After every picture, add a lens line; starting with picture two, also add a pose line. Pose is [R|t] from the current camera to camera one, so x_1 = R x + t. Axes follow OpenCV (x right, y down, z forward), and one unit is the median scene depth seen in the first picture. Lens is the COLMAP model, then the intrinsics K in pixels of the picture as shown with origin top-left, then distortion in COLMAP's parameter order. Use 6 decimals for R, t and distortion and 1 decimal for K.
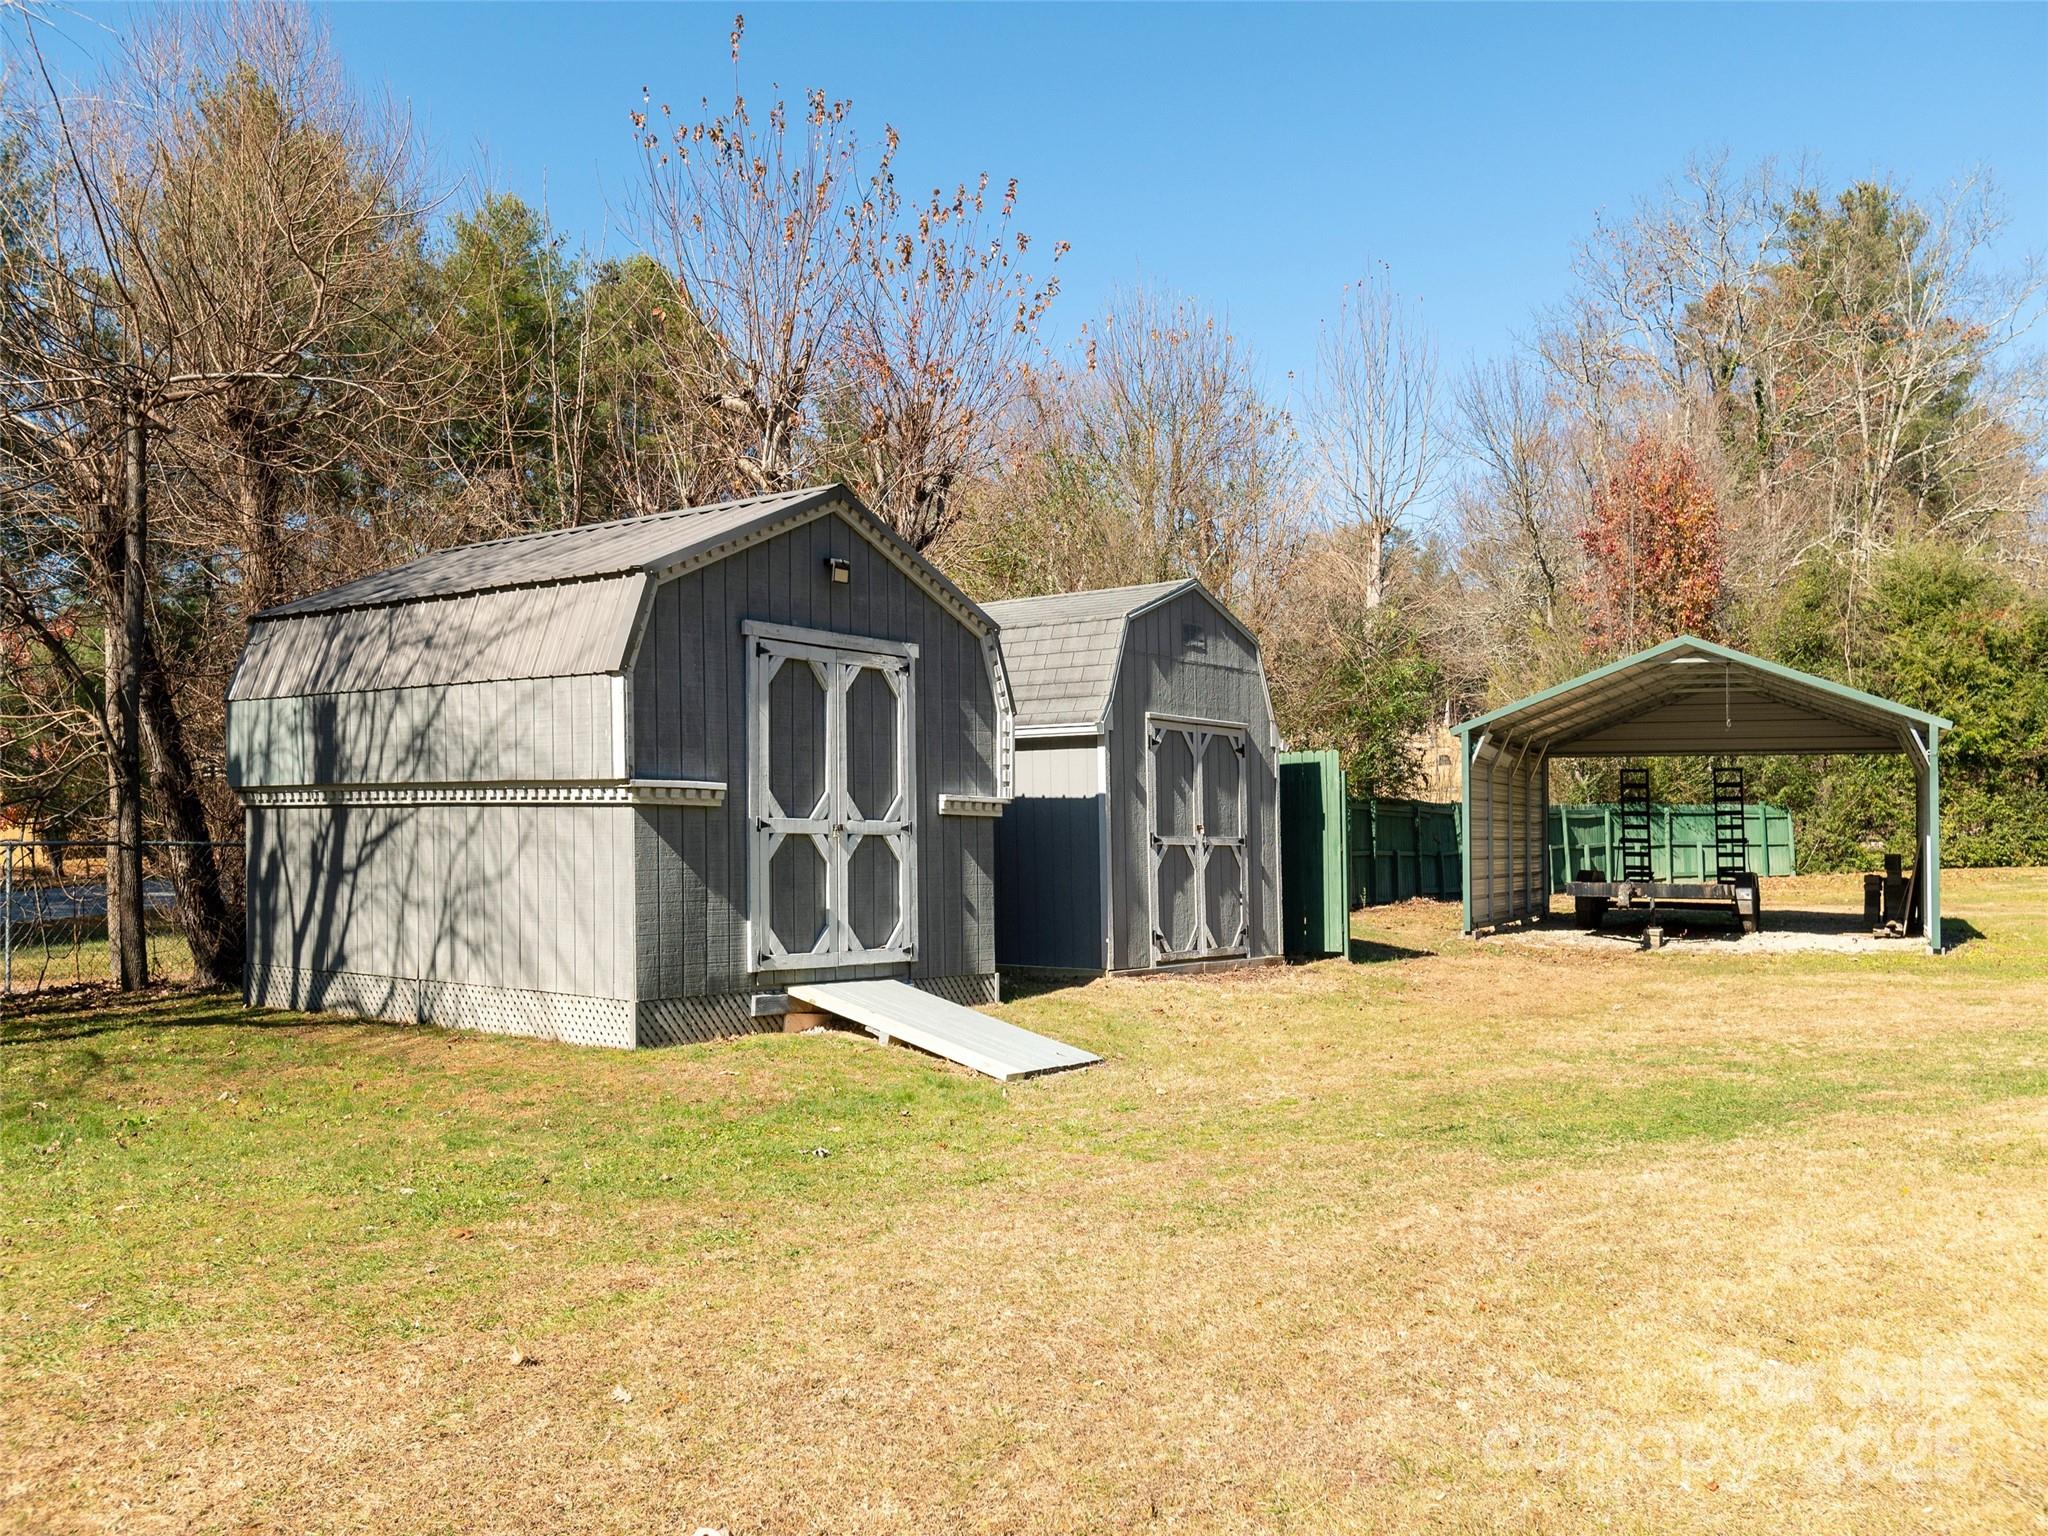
lens RADIAL K [[1809.9, 0, 1024.0], [0, 1809.9, 768.0], [0, 0, 1]] dist [-0.018944, 0.097717]
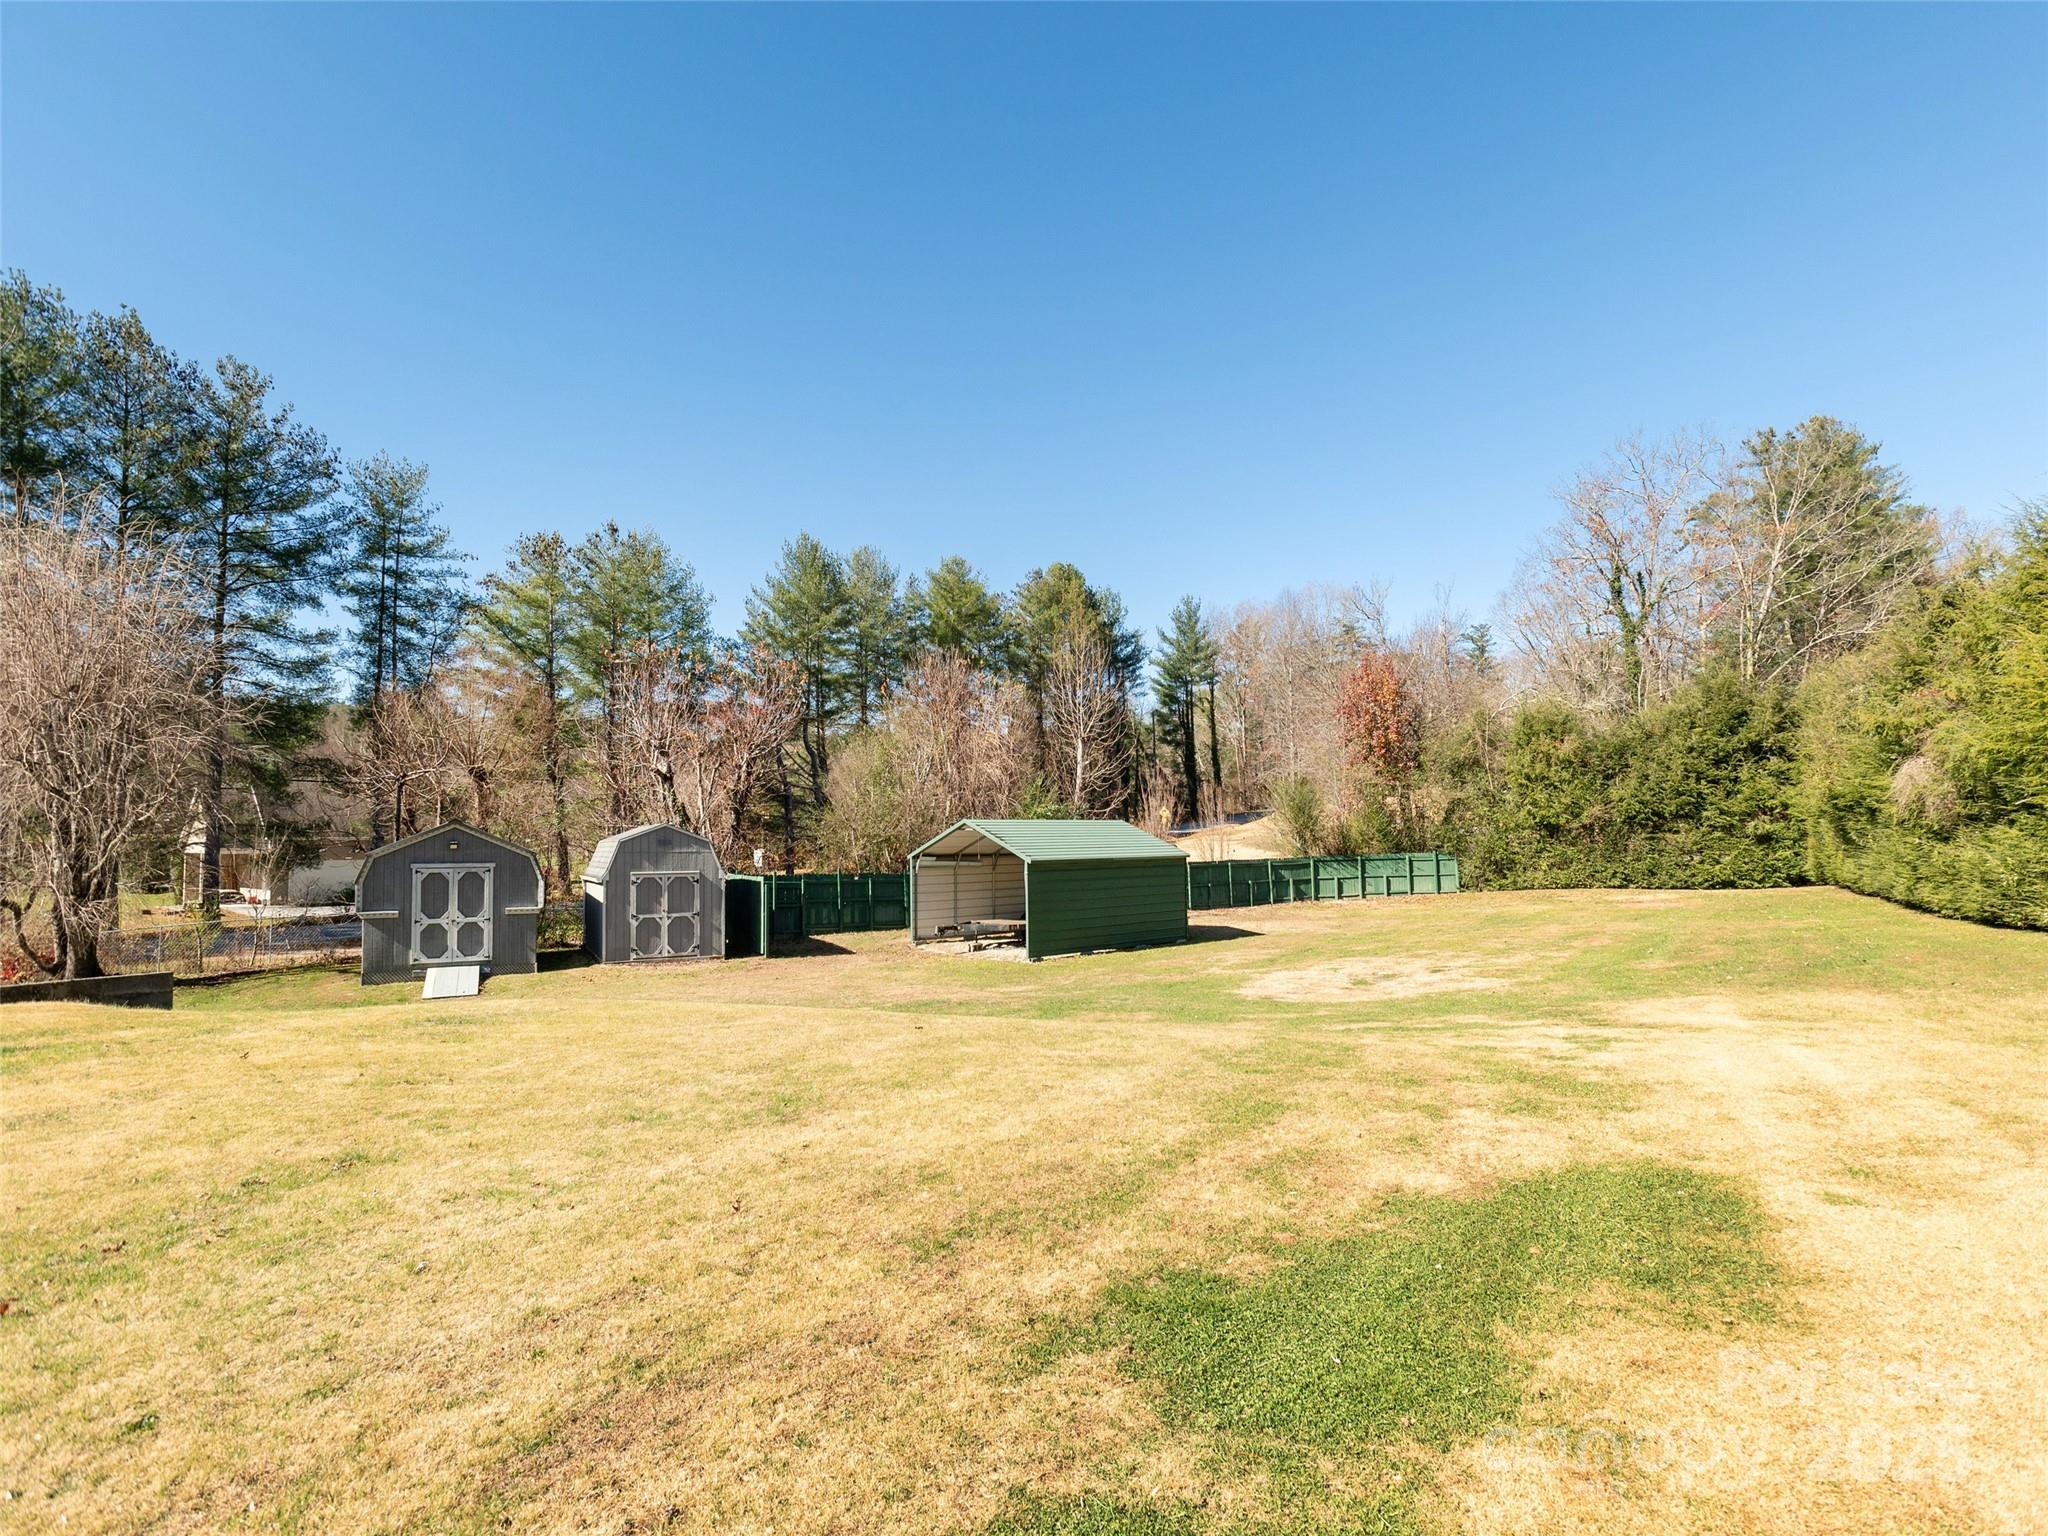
lens RADIAL K [[1031.7, 0, 1066.5], [0, 1031.7, 727.4], [0, 0, 1]] dist [-0.036272, 0.031399]
pose [[0.910782, -0.051582, -0.409654, 1.650787], [0.028494, 0.997652, -0.062270, -0.166944], [0.411904, 0.045042, 0.910113, -0.270155]]
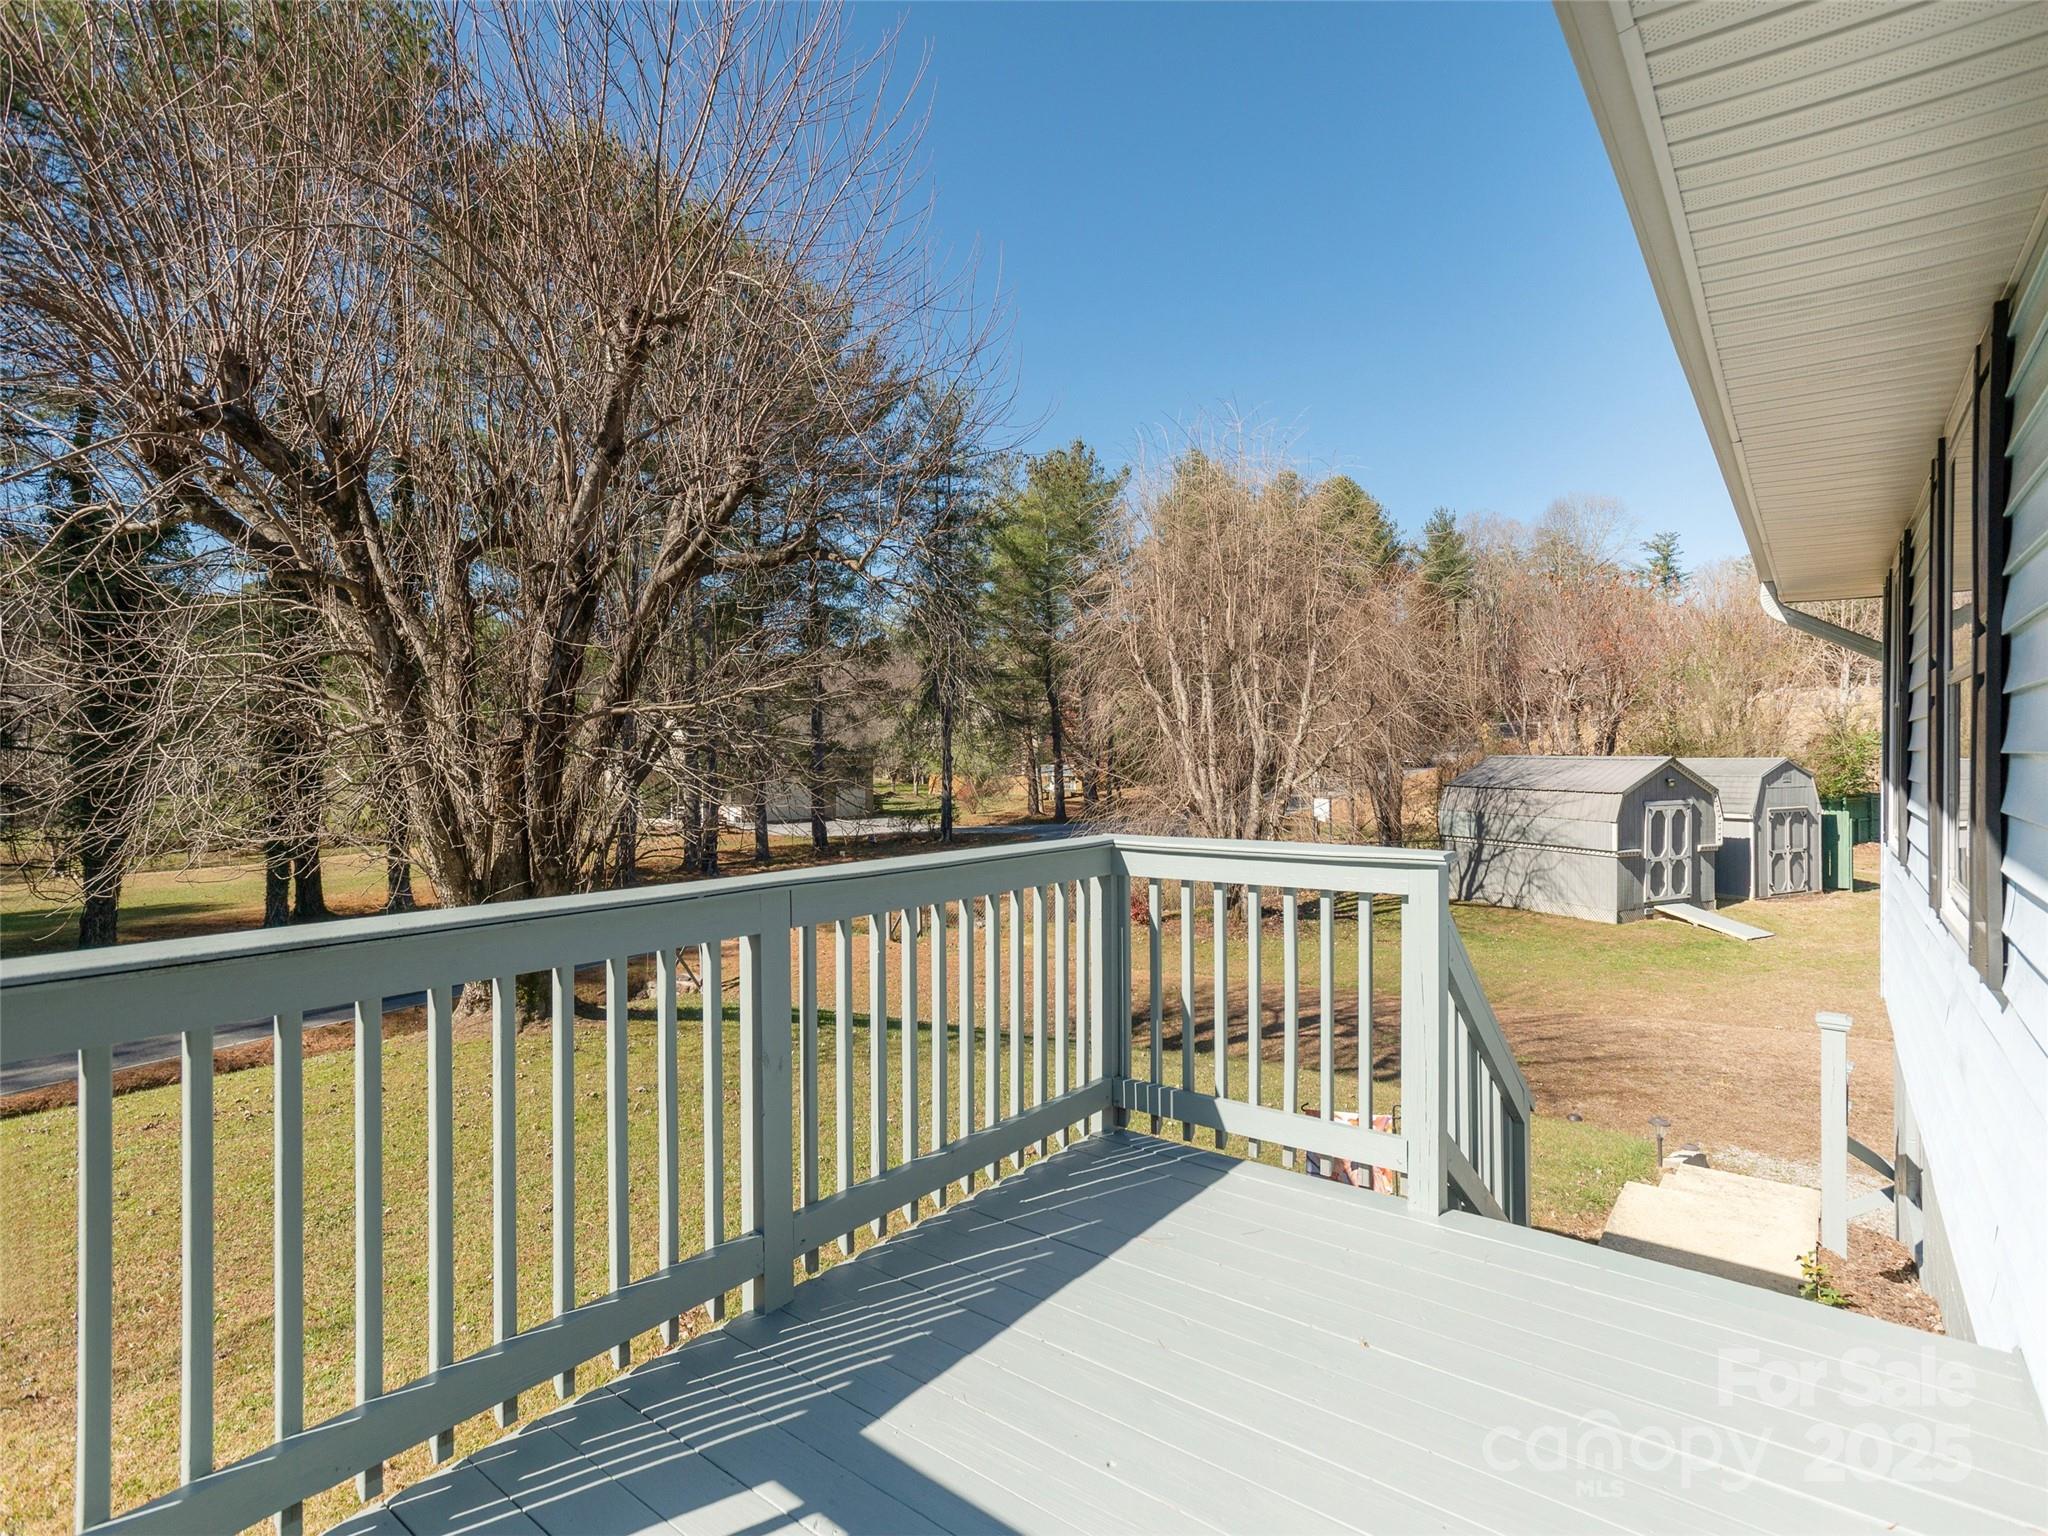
lens RADIAL K [[1040.5, 0, 934.6], [0, 1040.5, 769.3], [0, 0, 1]] dist [-0.000242, -0.000505]
pose [[0.878913, -0.004802, -0.476958, -0.353521], [0.037713, 0.997519, 0.059451, -0.276448], [0.475489, -0.070240, 0.876913, -1.221698]]
